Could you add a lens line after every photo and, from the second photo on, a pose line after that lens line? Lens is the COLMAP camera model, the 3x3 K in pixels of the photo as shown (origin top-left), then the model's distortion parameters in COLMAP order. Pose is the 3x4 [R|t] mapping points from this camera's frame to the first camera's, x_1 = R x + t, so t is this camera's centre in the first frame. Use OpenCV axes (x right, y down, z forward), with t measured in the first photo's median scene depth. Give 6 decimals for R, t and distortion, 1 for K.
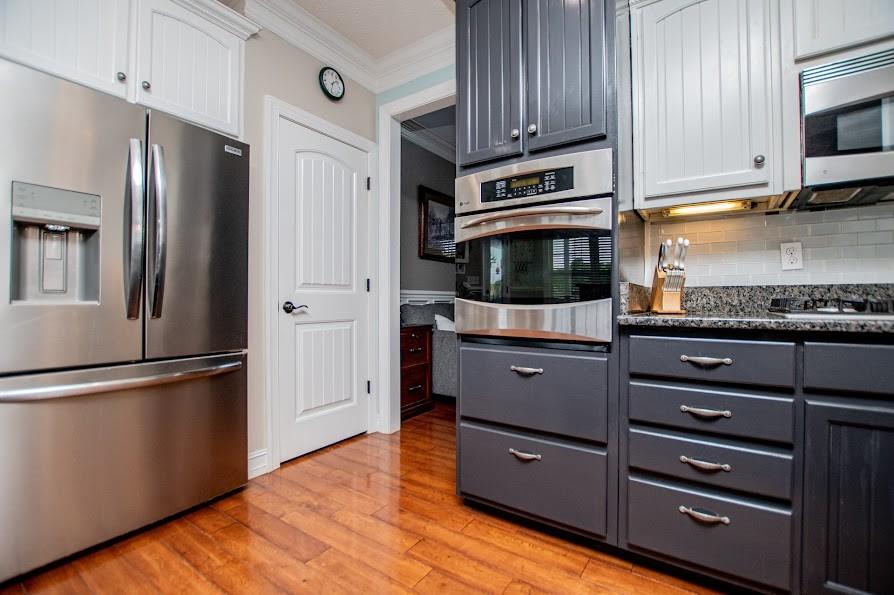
lens RADIAL K [[396.4, 0, 451.8], [0, 396.4, 299.4], [0, 0, 1]] dist [-0.025210, 0.001020]
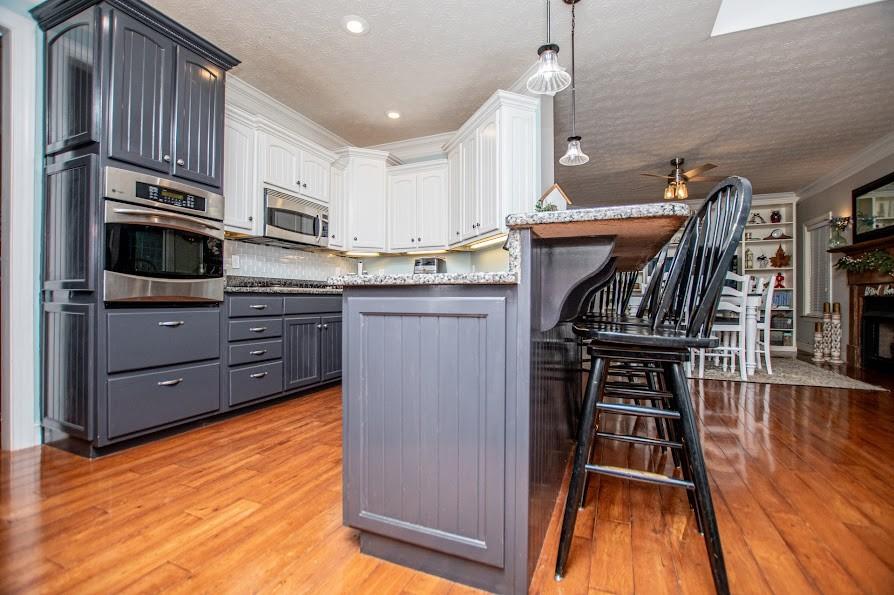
lens RADIAL K [[396.4, 0, 451.8], [0, 396.4, 299.4], [0, 0, 1]] dist [-0.025210, 0.001020]
pose [[-0.183080, -0.004856, 0.983086, -1.461553], [-0.005678, 0.999976, 0.003882, 0.079392], [-0.983082, -0.004872, -0.183103, 0.256390]]
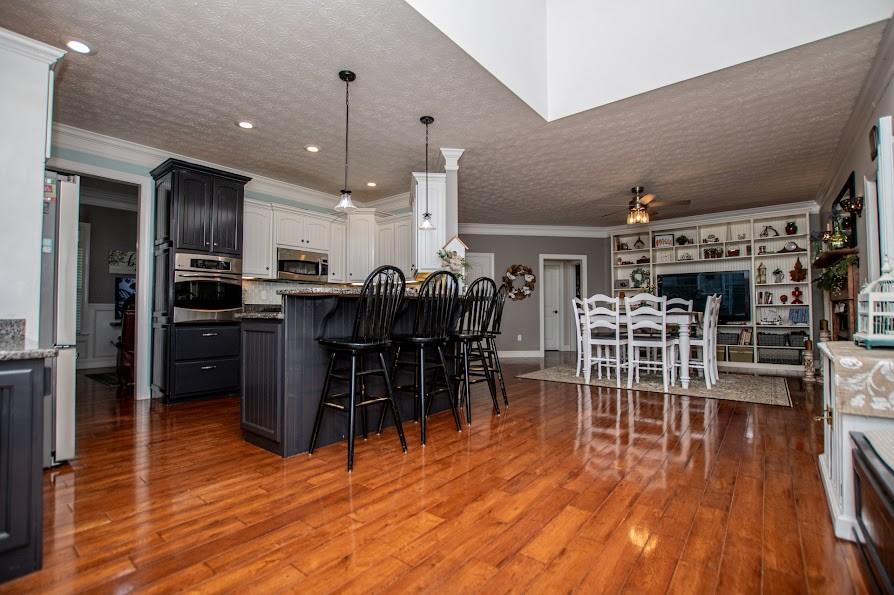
lens RADIAL K [[429.1, 0, 453.2], [0, 429.1, 296.0], [0, 0, 1]] dist [-0.035534, 0.000939]
pose [[0.096278, 0.035510, 0.994721, -2.523724], [0.001782, 0.999356, -0.035848, 0.024256], [-0.995353, 0.005224, 0.096153, -0.895706]]
